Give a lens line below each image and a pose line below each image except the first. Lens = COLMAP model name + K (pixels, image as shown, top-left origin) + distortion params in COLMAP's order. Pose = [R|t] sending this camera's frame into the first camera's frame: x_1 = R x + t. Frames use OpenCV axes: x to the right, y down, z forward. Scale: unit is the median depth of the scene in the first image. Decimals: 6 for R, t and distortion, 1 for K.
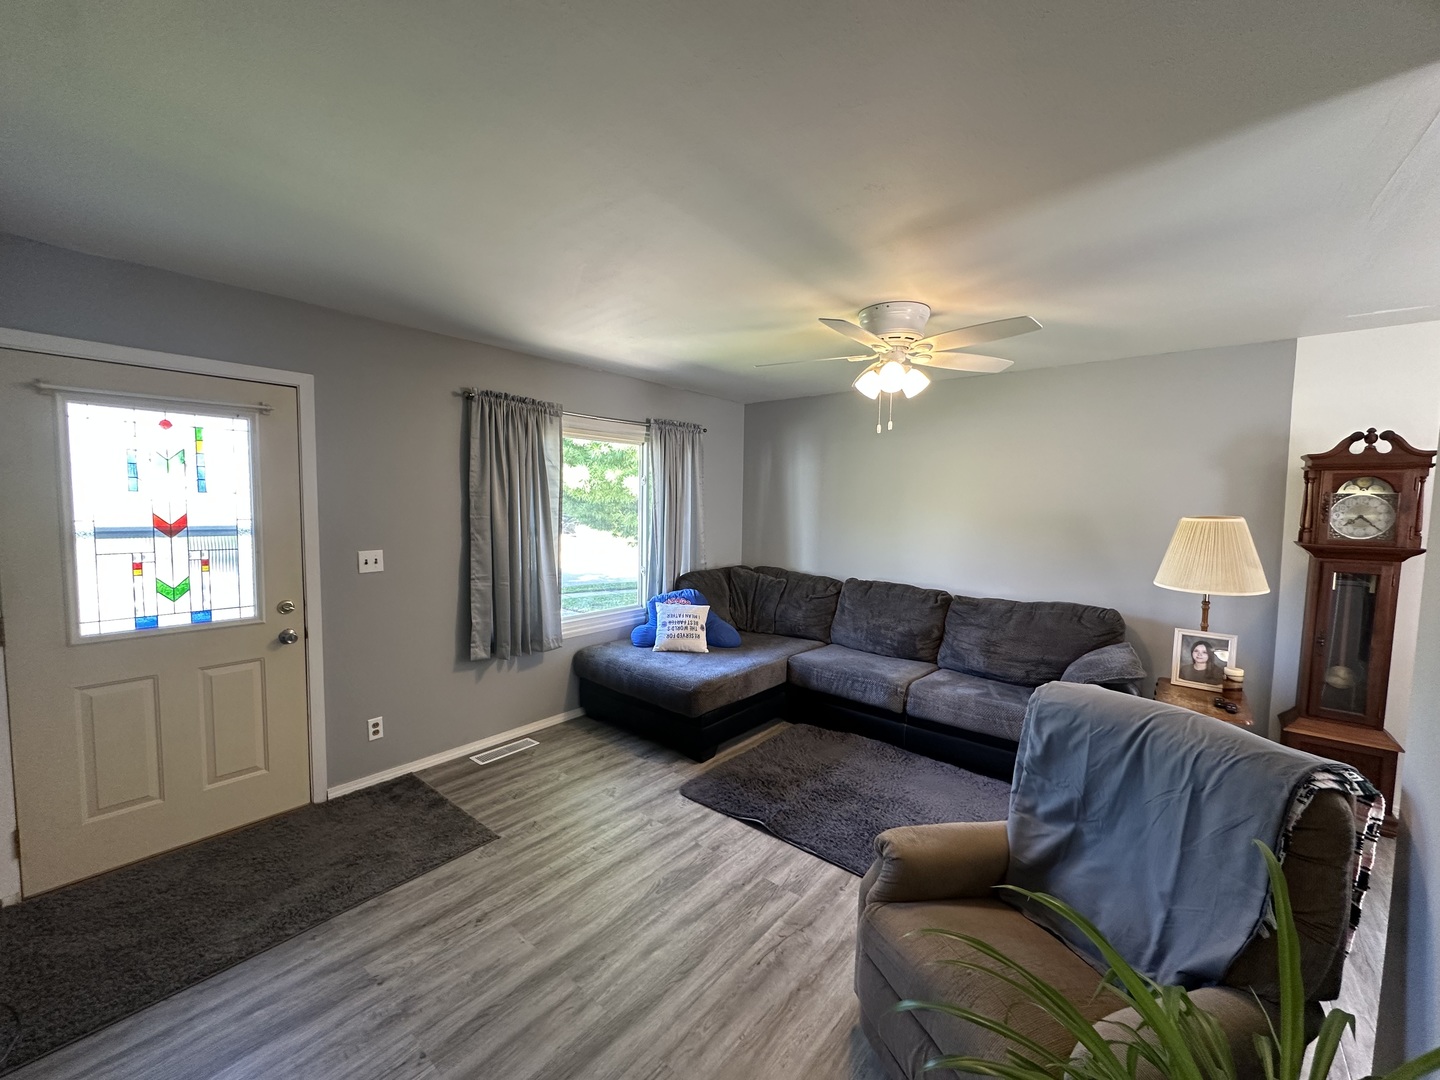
lens RADIAL K [[577.1, 0, 747.4], [0, 577.1, 543.2], [0, 0, 1]] dist [0.000434, 0.000064]
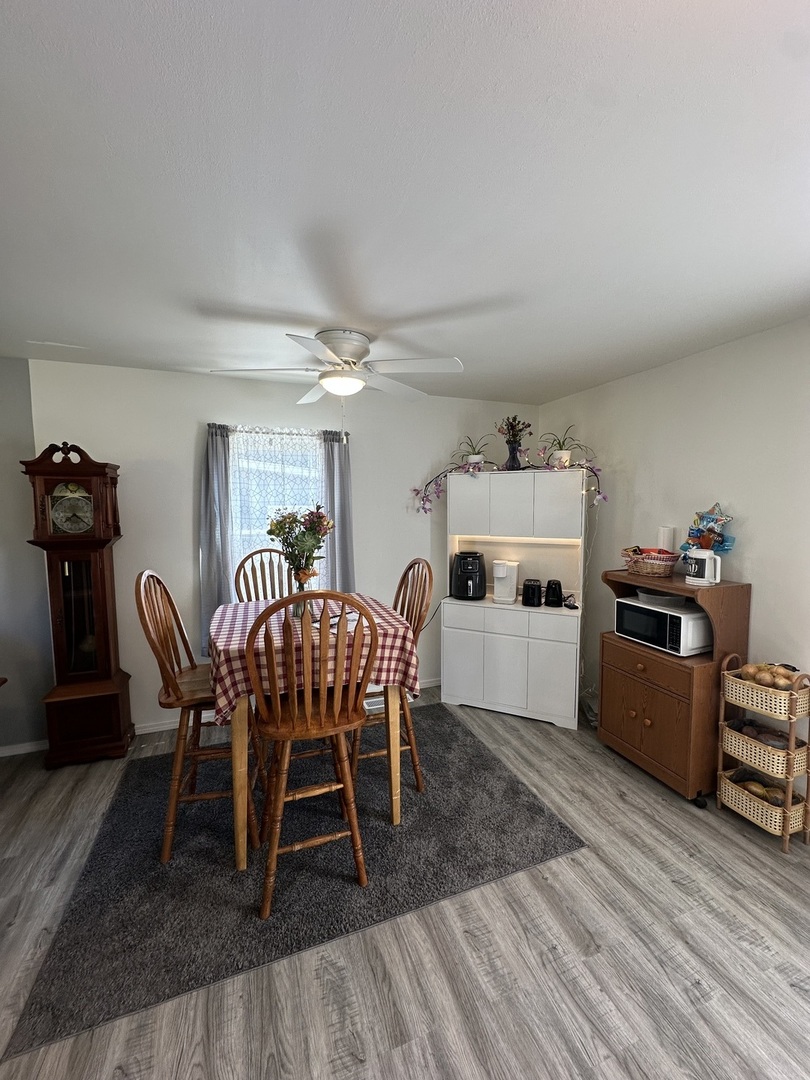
lens RADIAL K [[429.7, 0, 405.0], [0, 429.7, 540.0], [0, 0, 1]] dist [0.000296, 0.000137]
pose [[0.524248, -0.085758, 0.847237, 0.587075], [0.069695, 0.995899, 0.057680, 0.003459], [-0.848709, 0.028809, 0.528075, -0.068674]]
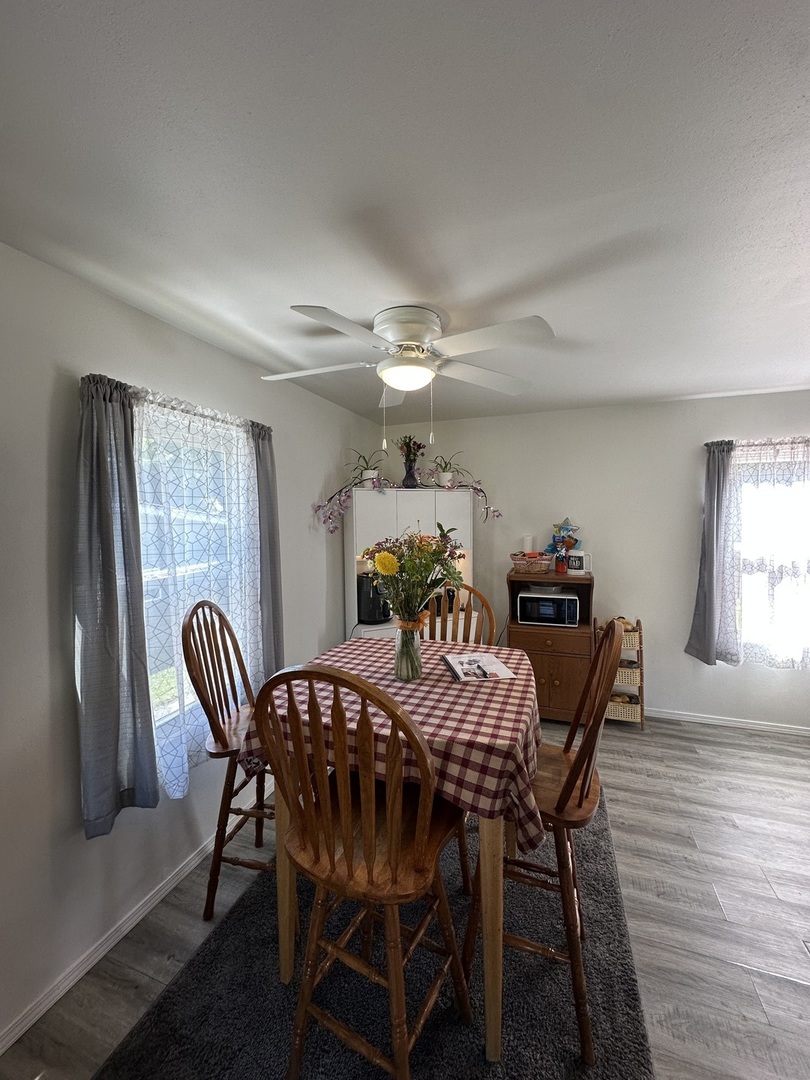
lens RADIAL K [[429.7, 0, 405.0], [0, 429.7, 540.0], [0, 0, 1]] dist [0.000296, 0.000137]
pose [[-0.310660, -0.064778, 0.948311, 0.603259], [0.078777, 0.992488, 0.093602, -0.059480], [-0.947251, 0.103783, -0.303223, 0.610848]]
